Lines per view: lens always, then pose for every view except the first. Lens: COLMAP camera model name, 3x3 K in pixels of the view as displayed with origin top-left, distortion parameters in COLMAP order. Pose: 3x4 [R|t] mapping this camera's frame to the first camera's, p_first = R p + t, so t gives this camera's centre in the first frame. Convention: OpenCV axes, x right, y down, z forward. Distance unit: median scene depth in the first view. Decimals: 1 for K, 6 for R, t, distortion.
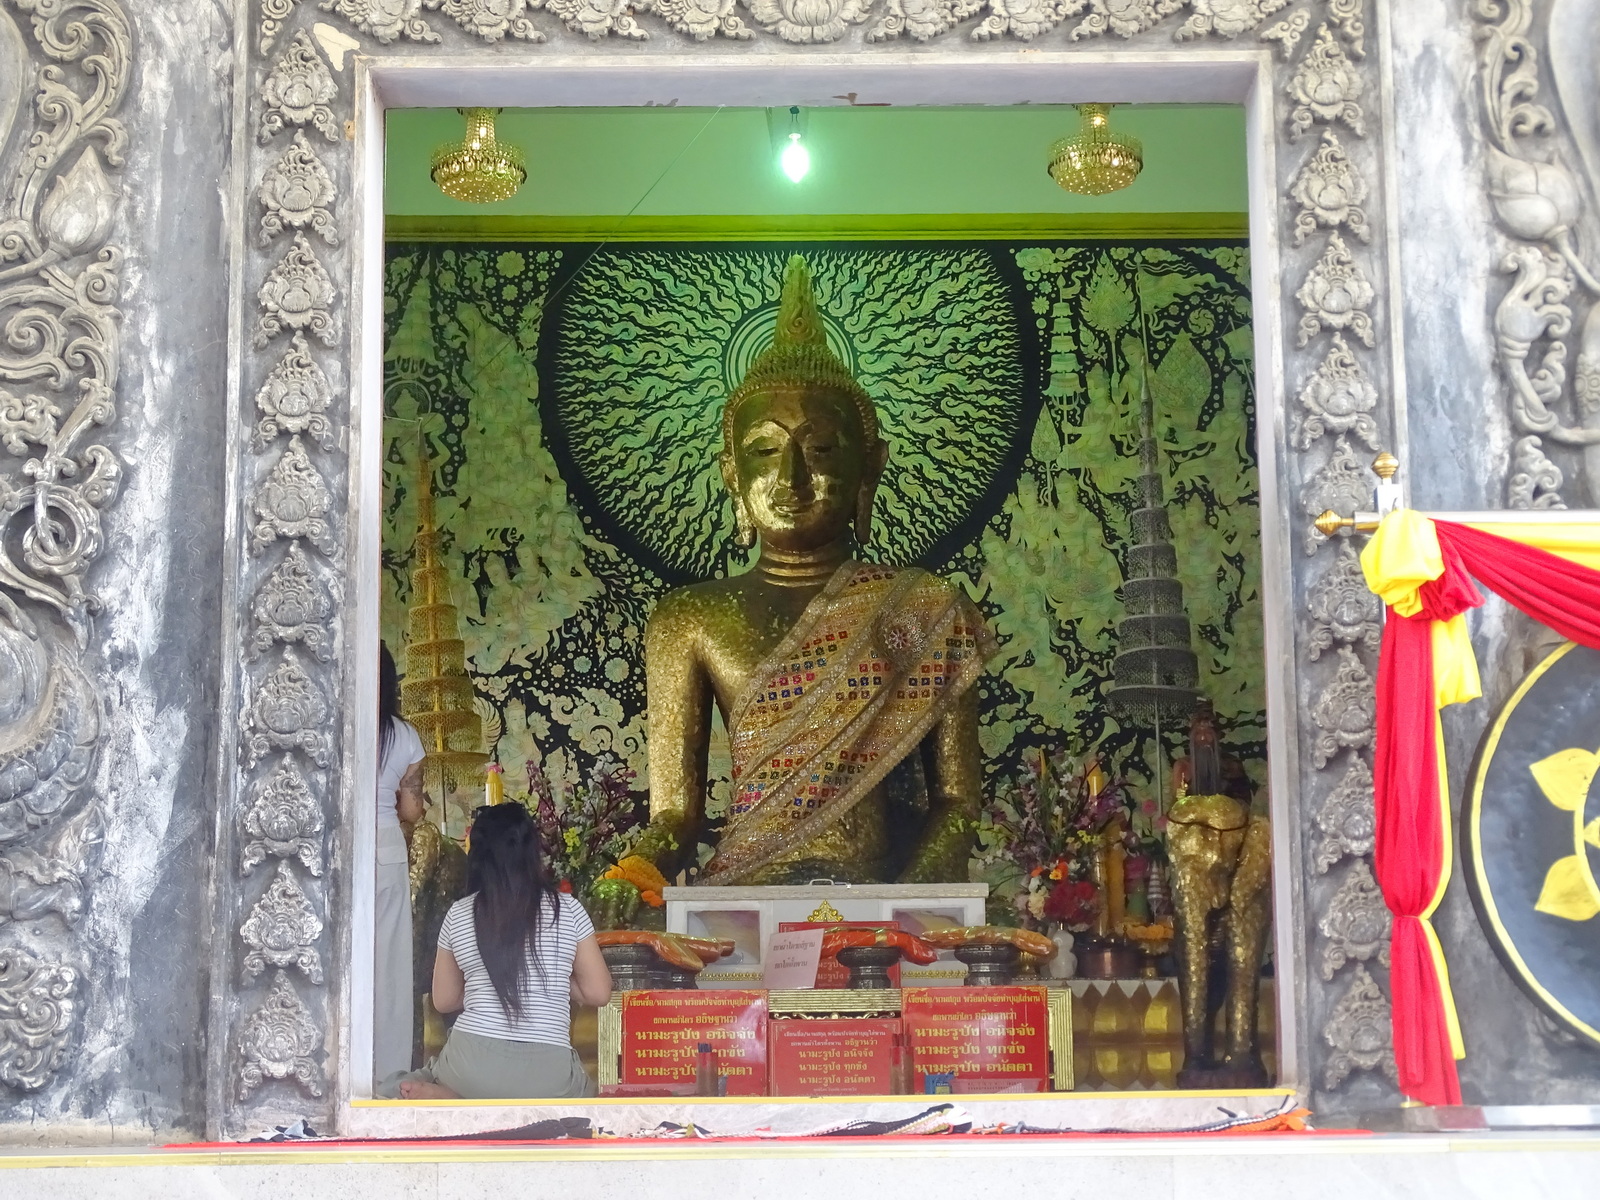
lens RADIAL K [[2968.7, 0, 800.0], [0, 2968.7, 600.0], [0, 0, 1]] dist [0.020522, 0.076785]
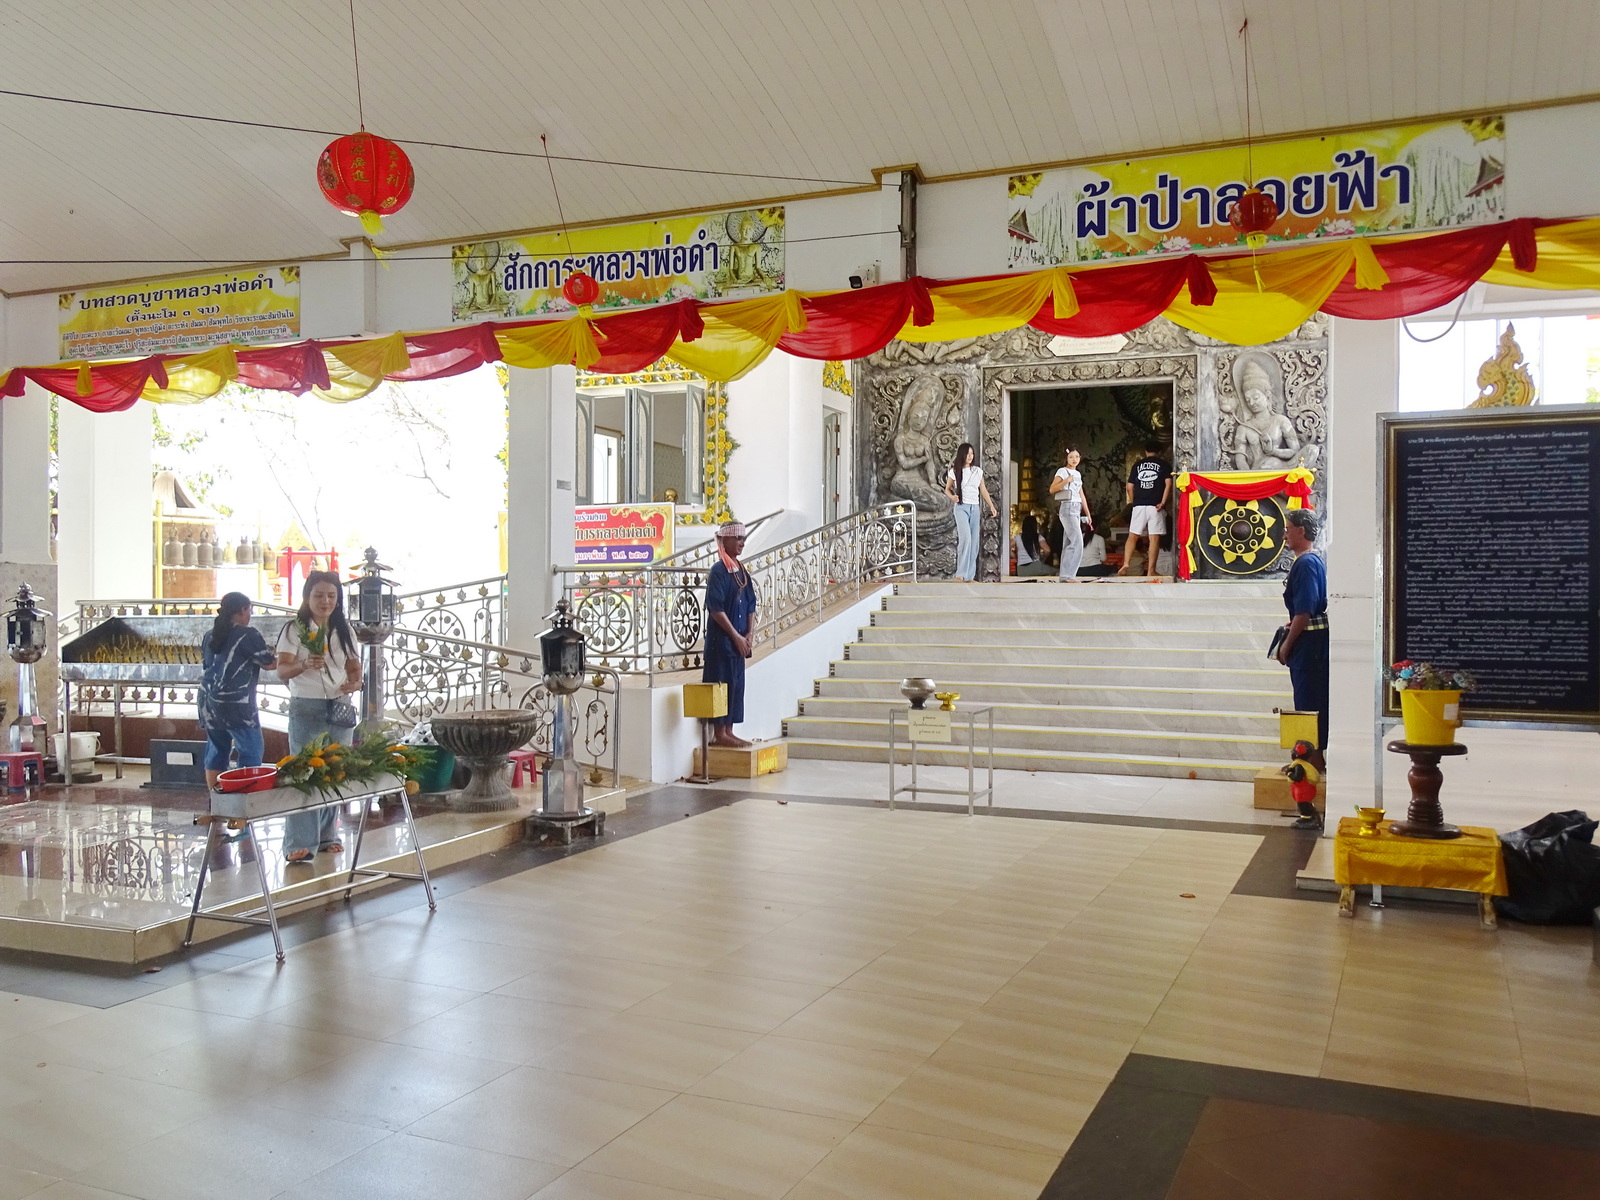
lens RADIAL K [[1377.1, 0, 800.0], [0, 1377.1, 600.0], [0, 0, 1]] dist [0.000496, 0.000034]
pose [[0.918431, 0.019208, -0.395115, 0.514181], [0.051601, 0.984469, 0.167802, -0.239960], [0.392202, -0.174503, 0.903176, -1.490334]]
